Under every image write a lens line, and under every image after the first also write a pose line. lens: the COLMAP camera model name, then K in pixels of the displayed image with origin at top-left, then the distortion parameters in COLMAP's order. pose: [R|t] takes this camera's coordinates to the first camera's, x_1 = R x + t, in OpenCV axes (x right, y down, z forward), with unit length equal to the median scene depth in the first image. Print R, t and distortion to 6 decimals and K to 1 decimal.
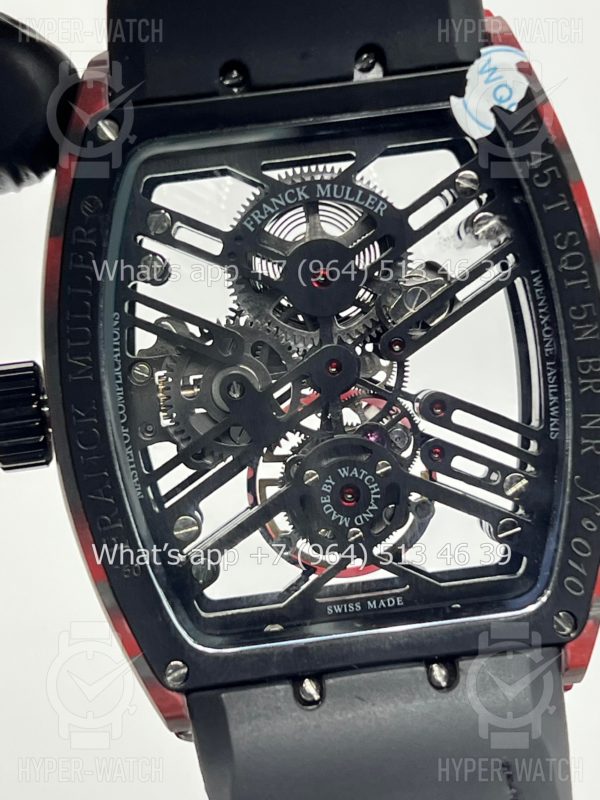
lens RADIAL K [[1920.0, 0, 297.4], [0, 1920.0, 403.4], [0, 0, 1]] dist [0.169000, 0.000000]
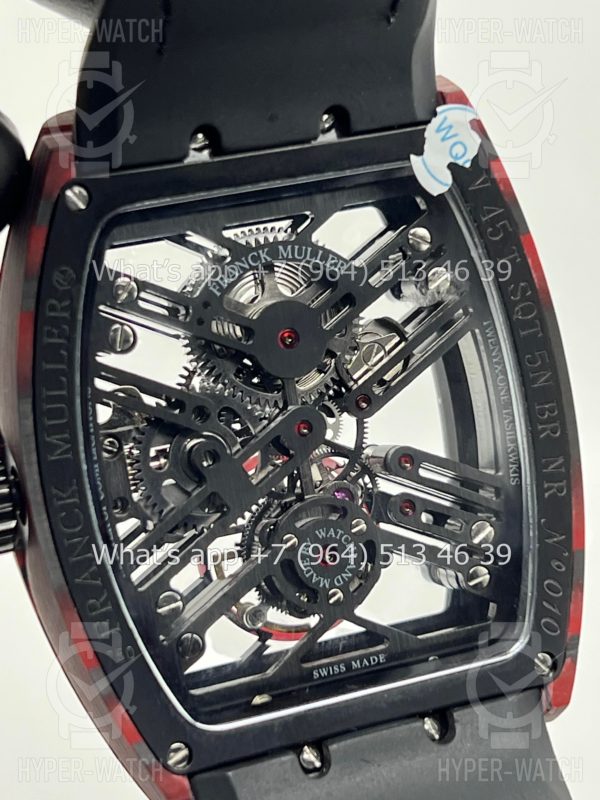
lens RADIAL K [[1920.0, 0, 300.6], [0, 1920.0, 396.5], [0, 0, 1]] dist [0.169000, 0.000000]
pose [[0.958660, -0.060488, 0.278050, -0.259869], [0.066435, 0.997719, -0.012007, -0.023848], [-0.276690, 0.029983, 0.960491, 0.047911]]
